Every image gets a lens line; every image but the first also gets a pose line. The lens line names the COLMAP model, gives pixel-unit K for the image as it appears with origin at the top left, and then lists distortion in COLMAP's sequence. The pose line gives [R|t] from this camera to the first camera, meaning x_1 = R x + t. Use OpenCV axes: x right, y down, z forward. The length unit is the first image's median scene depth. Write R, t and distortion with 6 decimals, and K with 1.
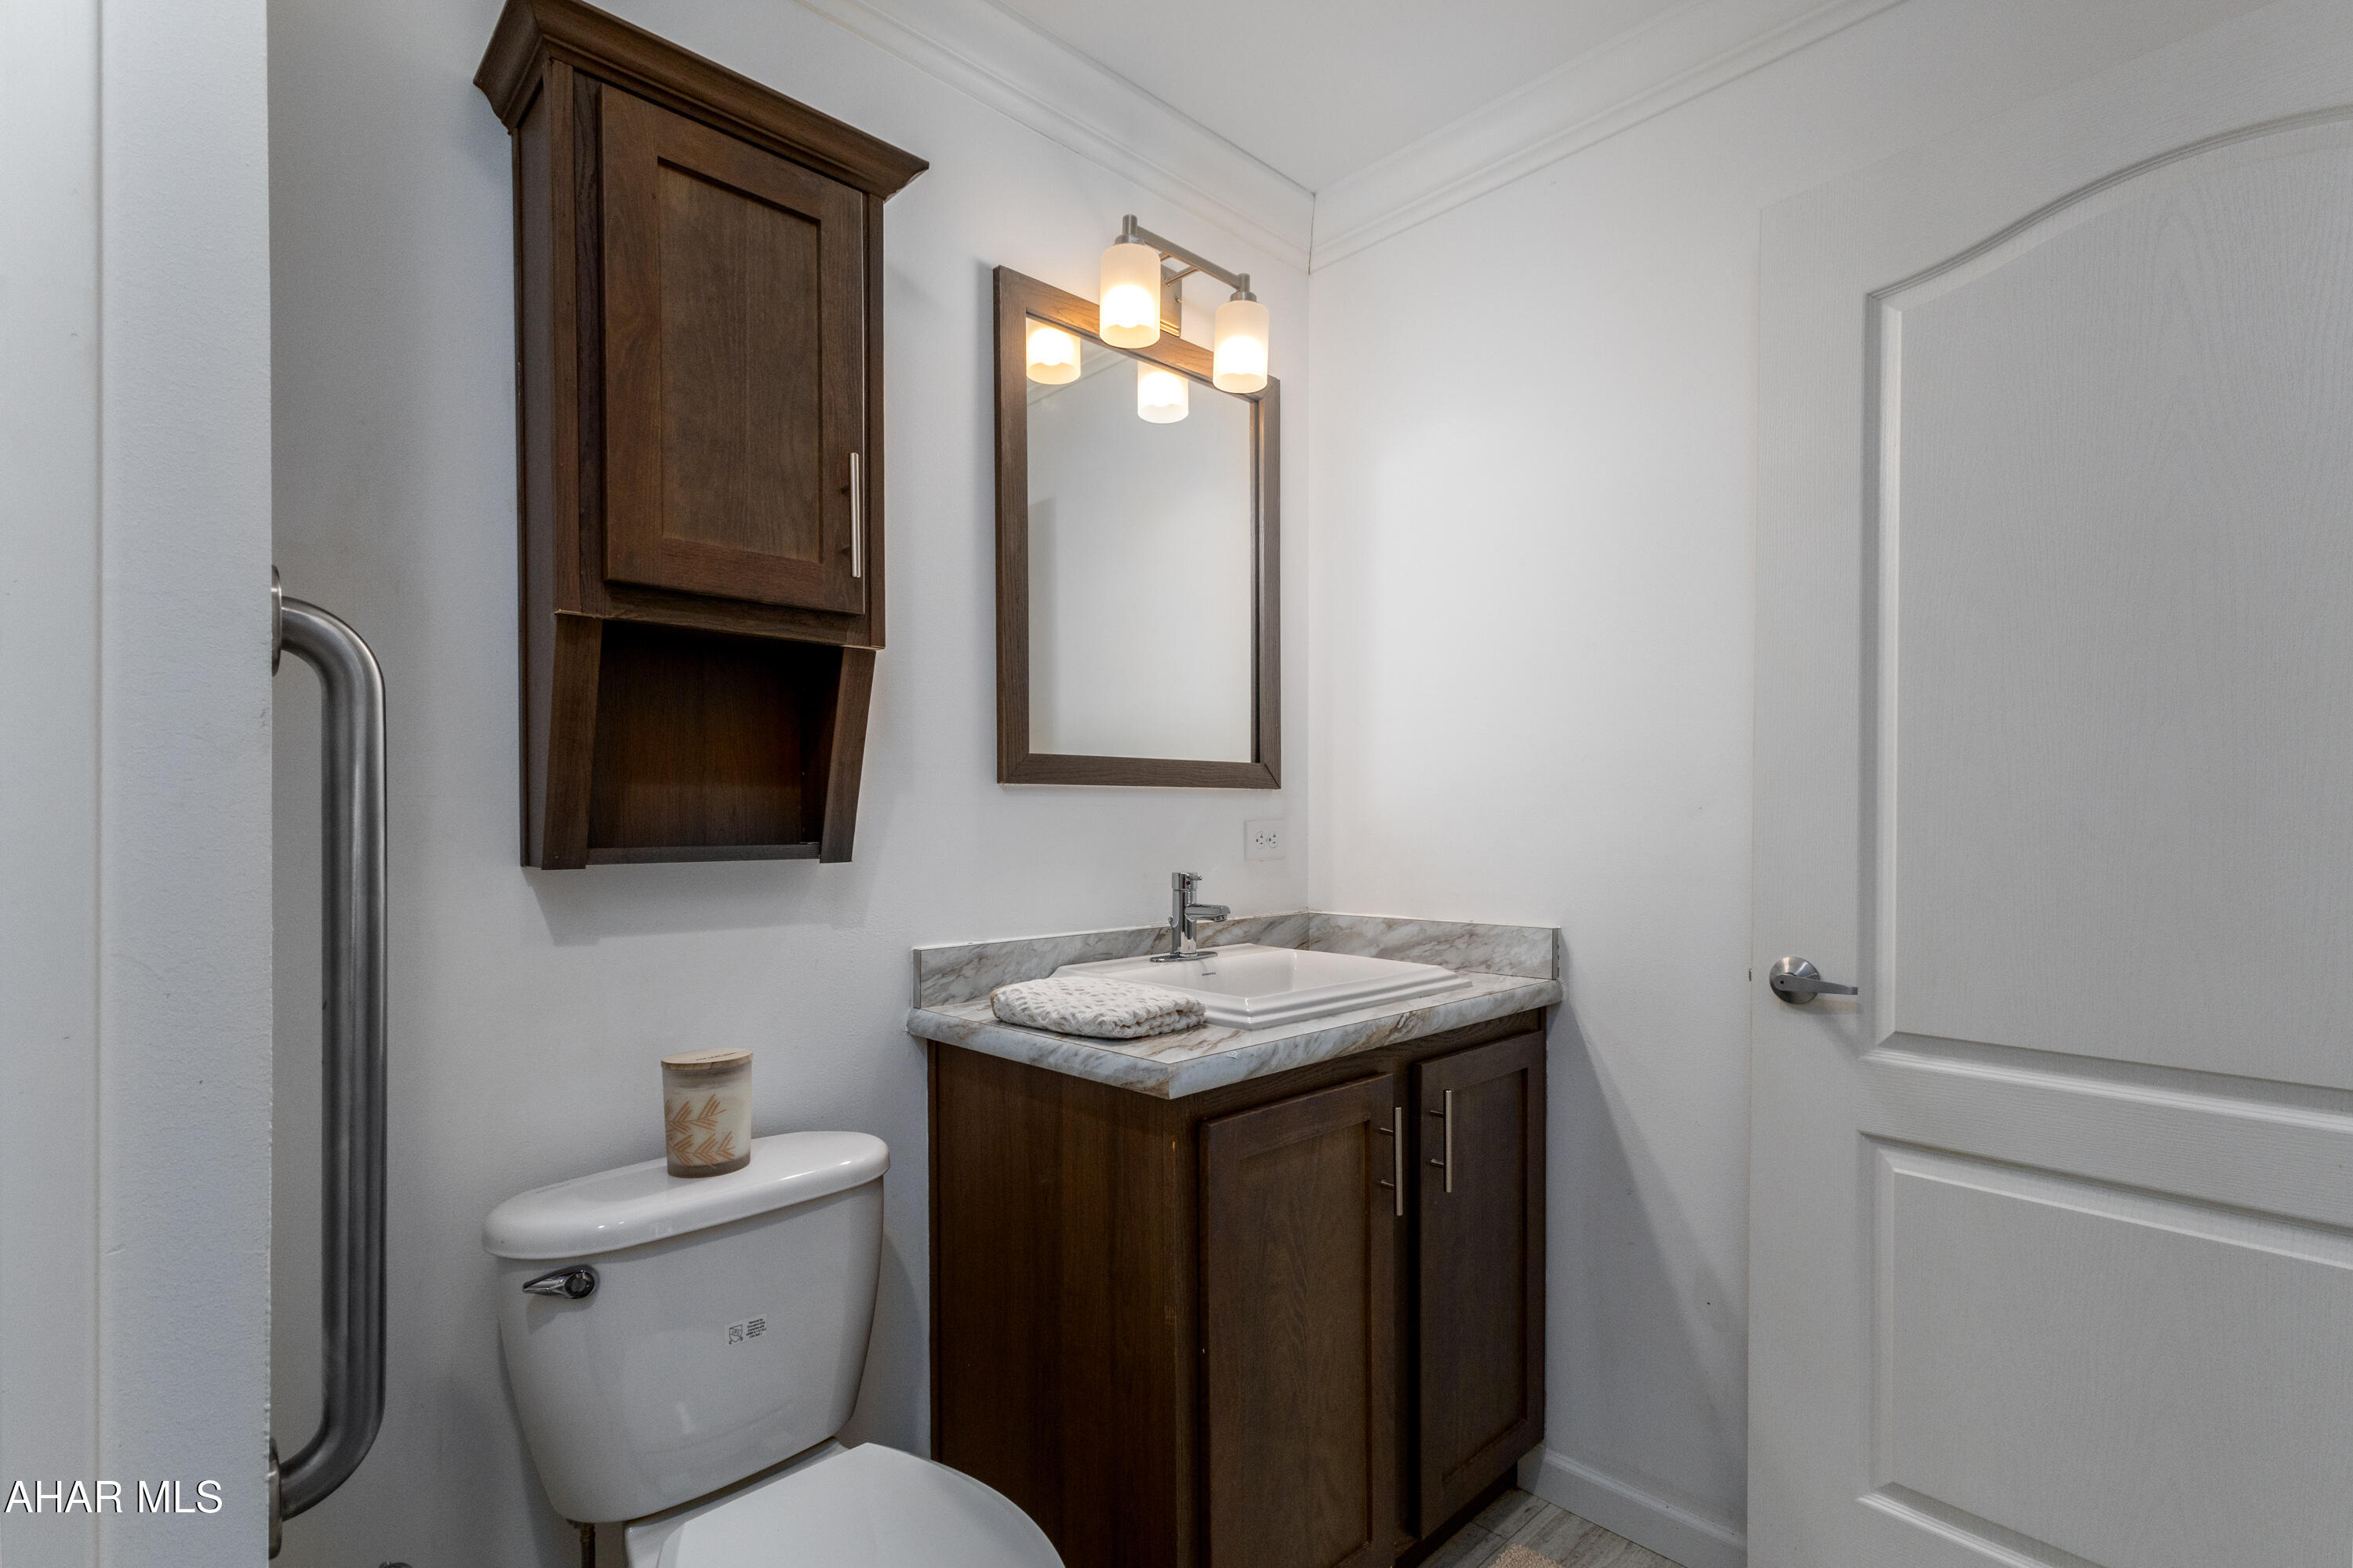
lens RADIAL K [[1077.2, 0, 1176.5], [0, 1077.2, 815.8], [0, 0, 1]] dist [-0.001764, -0.000085]
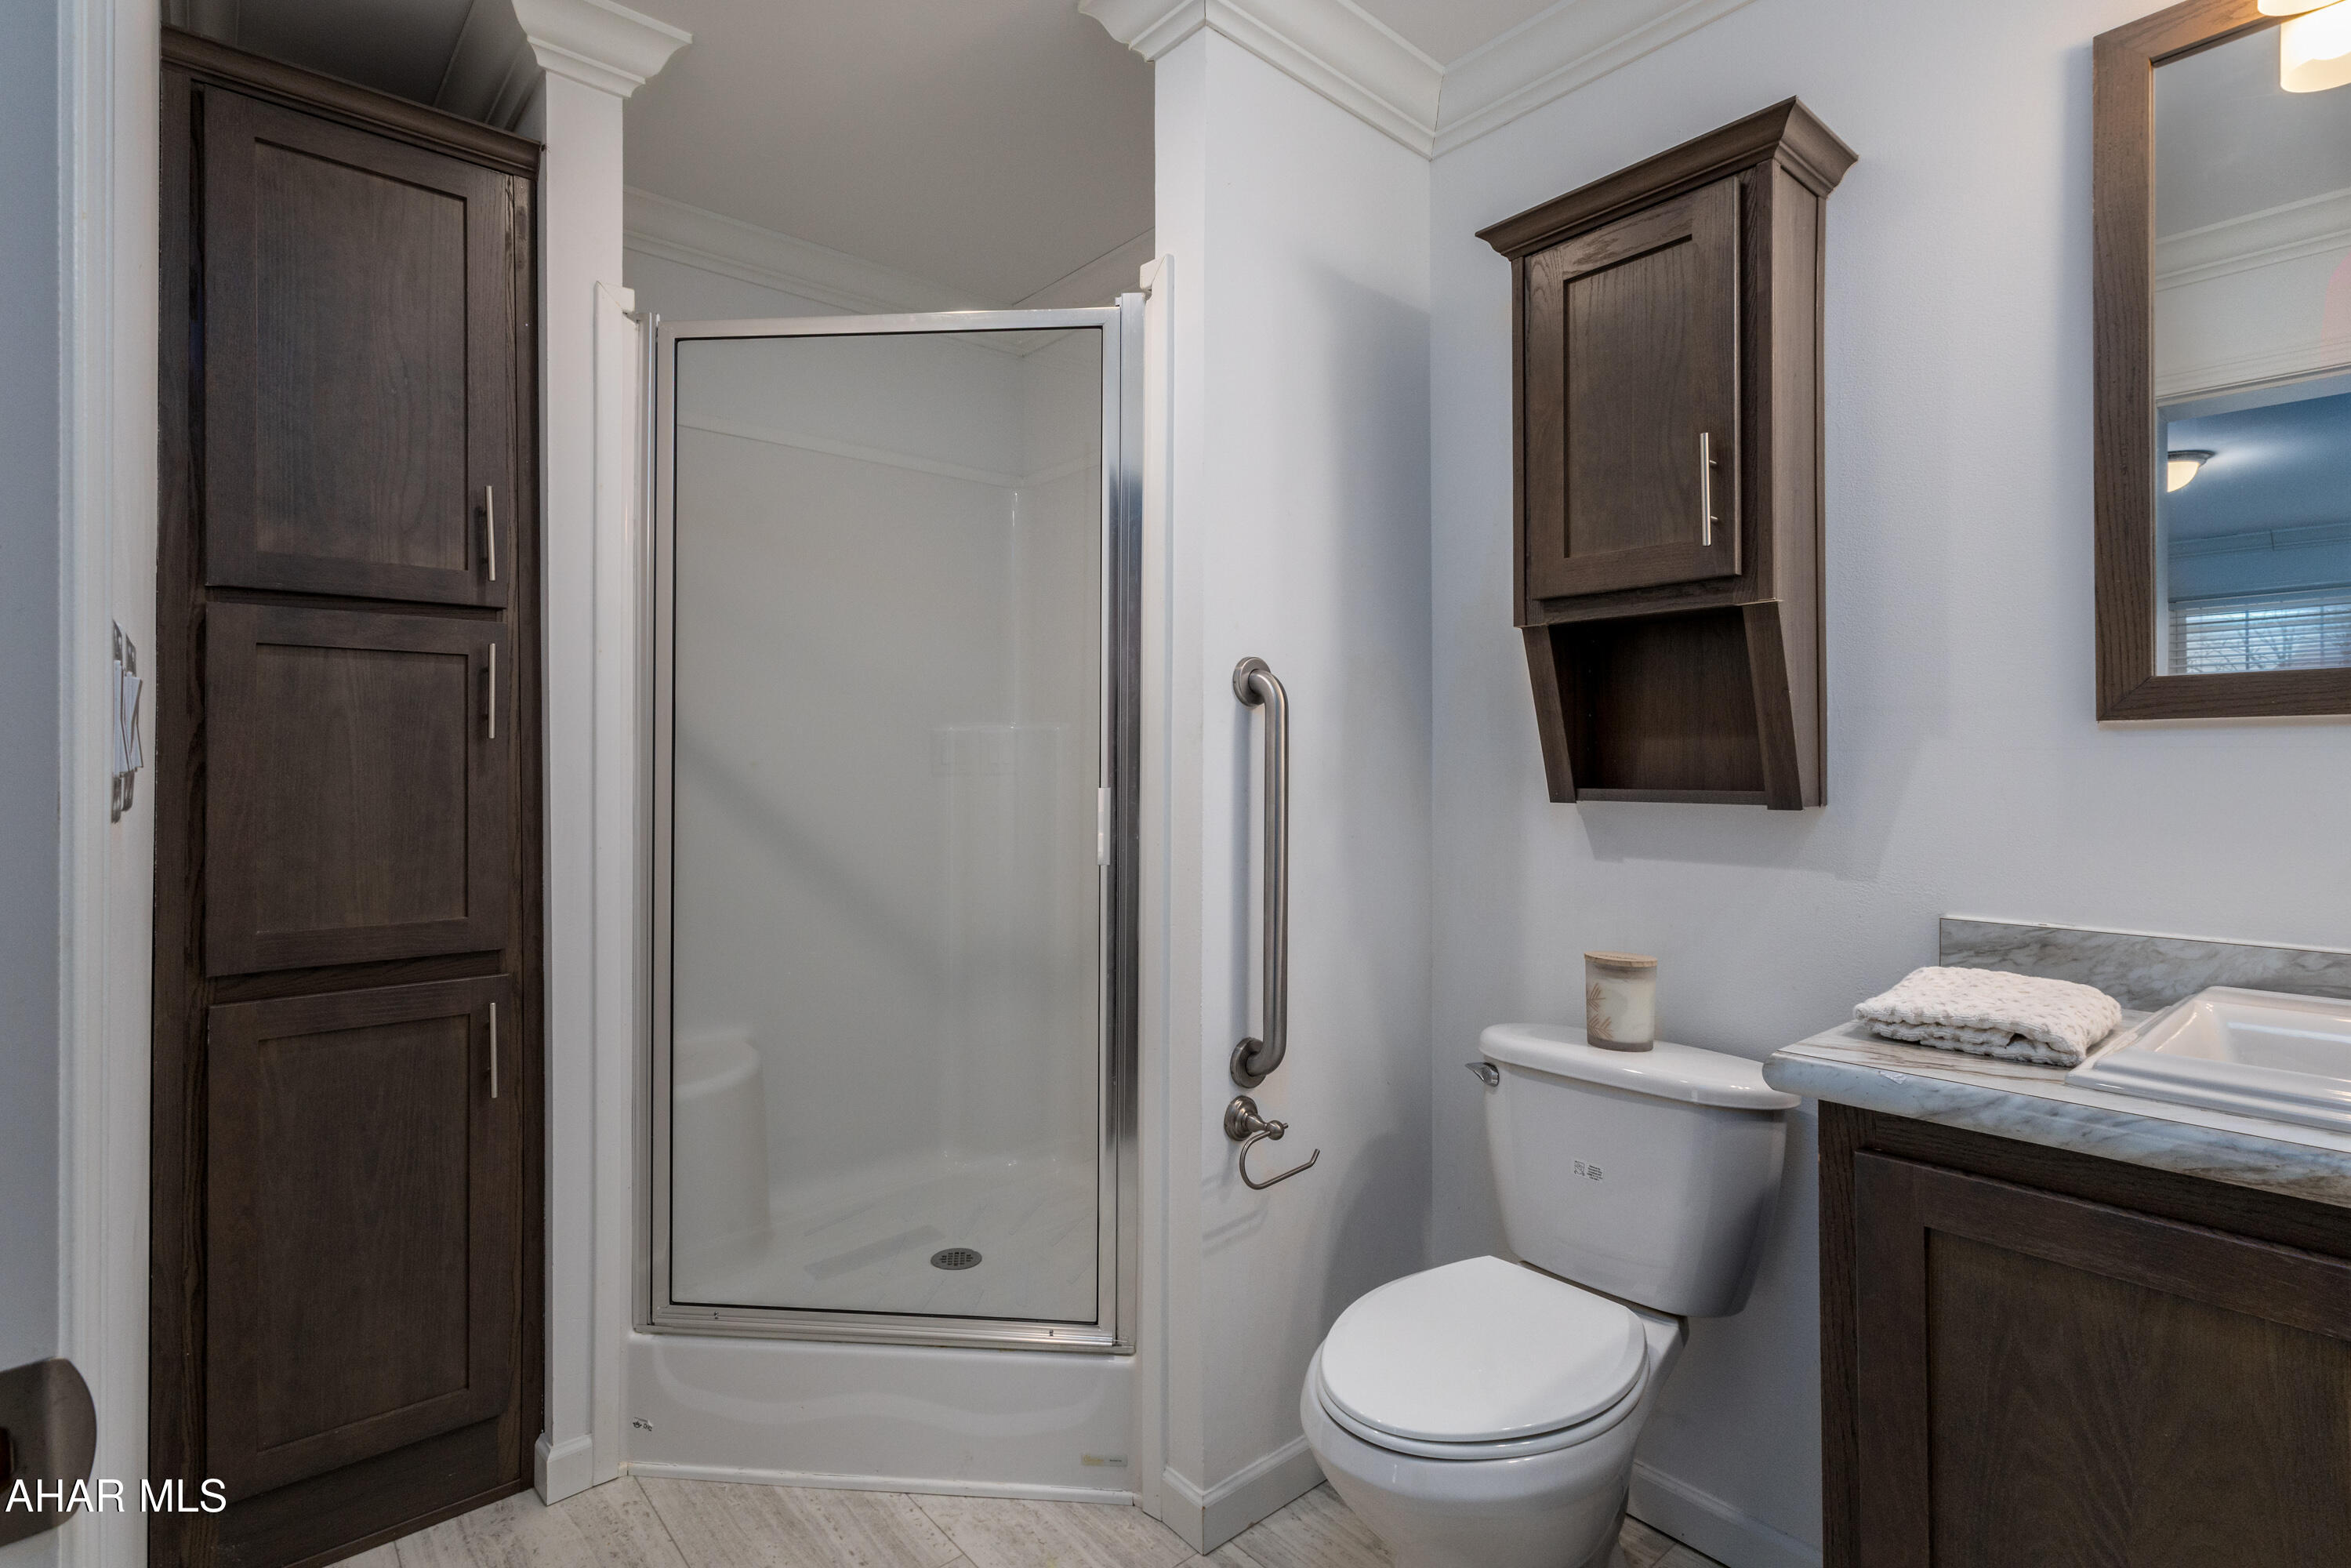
lens RADIAL K [[1125.6, 0, 1176.7], [0, 1125.6, 733.4], [0, 0, 1]] dist [0.002342, 0.000394]
pose [[-0.030235, -0.025733, -0.999212, 0.822841], [0.001836, 0.999665, -0.025800, -0.003010], [0.999541, -0.002614, -0.030178, 0.480331]]
